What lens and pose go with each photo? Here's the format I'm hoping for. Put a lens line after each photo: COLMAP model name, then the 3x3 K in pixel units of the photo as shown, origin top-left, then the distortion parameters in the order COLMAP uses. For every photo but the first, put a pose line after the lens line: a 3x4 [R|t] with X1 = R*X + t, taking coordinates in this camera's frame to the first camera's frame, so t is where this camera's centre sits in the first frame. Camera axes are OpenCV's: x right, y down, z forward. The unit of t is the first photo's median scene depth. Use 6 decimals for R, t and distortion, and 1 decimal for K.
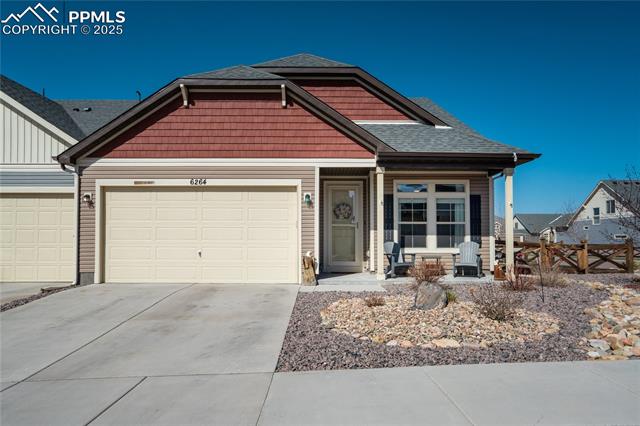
lens RADIAL K [[442.2, 0, 319.8], [0, 442.2, 215.7], [0, 0, 1]] dist [0.002616, -0.001148]
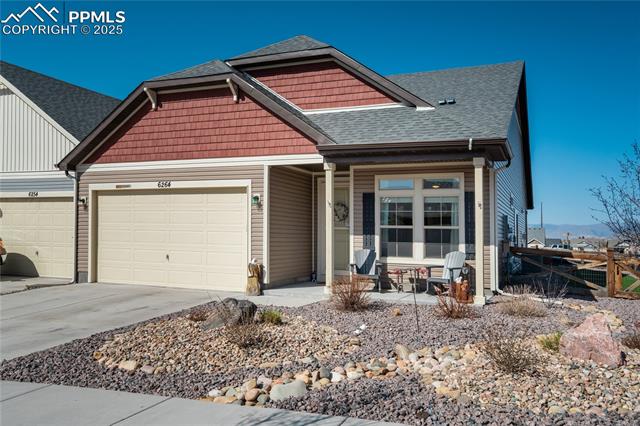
lens RADIAL K [[510.6, 0, 320.7], [0, 510.6, 213.5], [0, 0, 1]] dist [0.045232, 0.003178]
pose [[0.925306, -0.002383, -0.379214, 0.478487], [0.004169, 0.999984, 0.003887, -0.014222], [0.379199, -0.005177, 0.925301, 0.066630]]
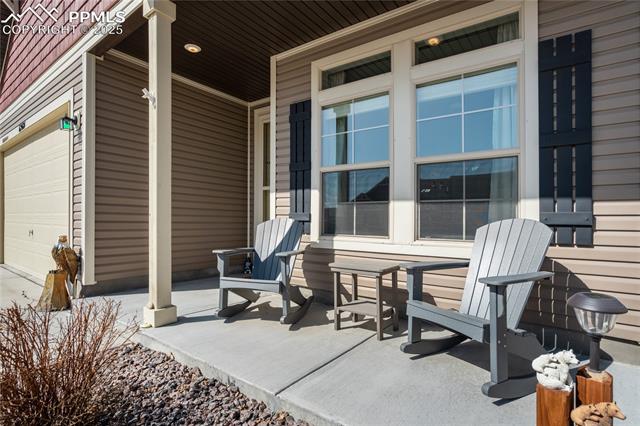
lens RADIAL K [[358.3, 0, 288.8], [0, 358.3, 209.5], [0, 0, 1]] dist [0.001533, -0.001142]
pose [[0.805133, -0.005420, -0.593069, 0.370271], [0.016114, 0.999789, 0.012739, 0.050432], [0.592875, -0.019813, 0.805051, 0.793137]]
